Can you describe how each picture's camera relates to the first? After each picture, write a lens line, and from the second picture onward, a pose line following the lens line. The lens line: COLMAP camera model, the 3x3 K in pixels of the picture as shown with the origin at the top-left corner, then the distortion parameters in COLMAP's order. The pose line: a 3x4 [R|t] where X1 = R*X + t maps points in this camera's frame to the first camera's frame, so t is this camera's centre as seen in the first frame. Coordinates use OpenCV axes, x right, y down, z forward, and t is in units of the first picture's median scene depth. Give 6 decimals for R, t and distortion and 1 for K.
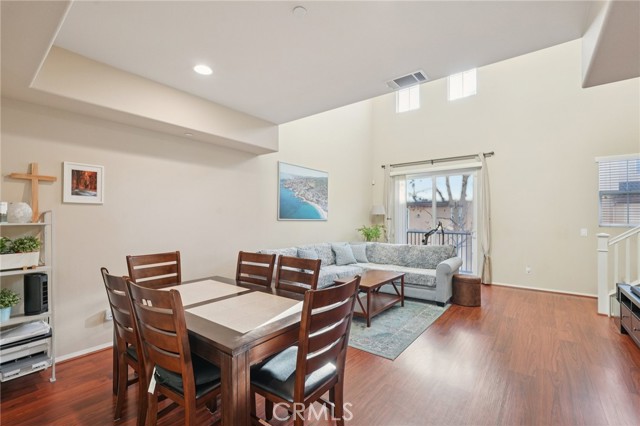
lens RADIAL K [[287.0, 0, 322.9], [0, 287.0, 217.2], [0, 0, 1]] dist [-0.000373, 0.000061]
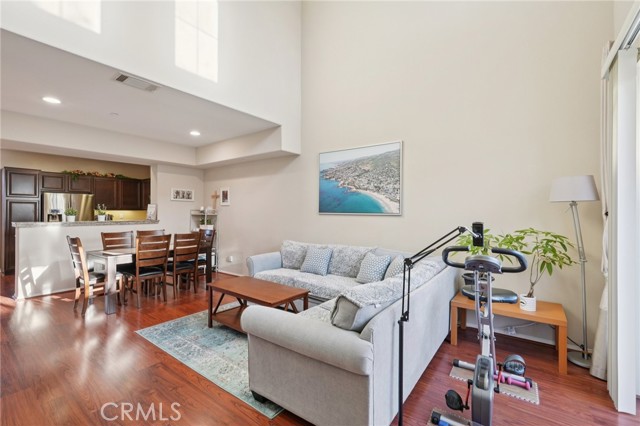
lens RADIAL K [[282.9, 0, 318.0], [0, 282.9, 212.6], [0, 0, 1]] dist [-0.000781, 0.000063]
pose [[0.005203, 0.000756, -0.999986, 0.773276], [0.002290, 0.999997, 0.000768, 0.004753], [0.999984, -0.002294, 0.005202, 0.959842]]
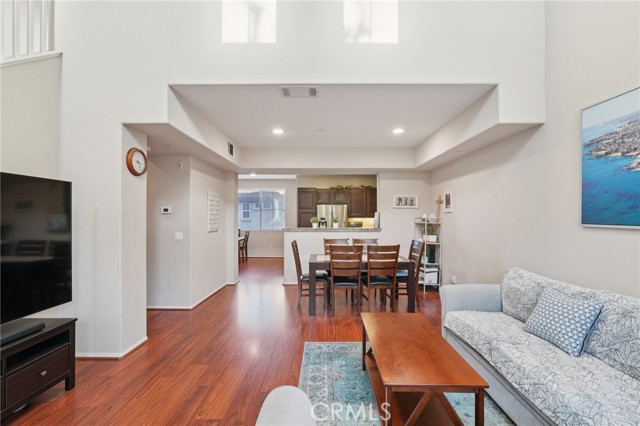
lens RADIAL K [[282.6, 0, 322.4], [0, 282.6, 214.4], [0, 0, 1]] dist [-0.008598, 0.006756]
pose [[-0.792334, -0.009104, -0.610019, 0.491107], [0.000597, 0.999877, -0.015698, -0.003440], [0.610087, -0.012802, -0.792231, 1.077555]]
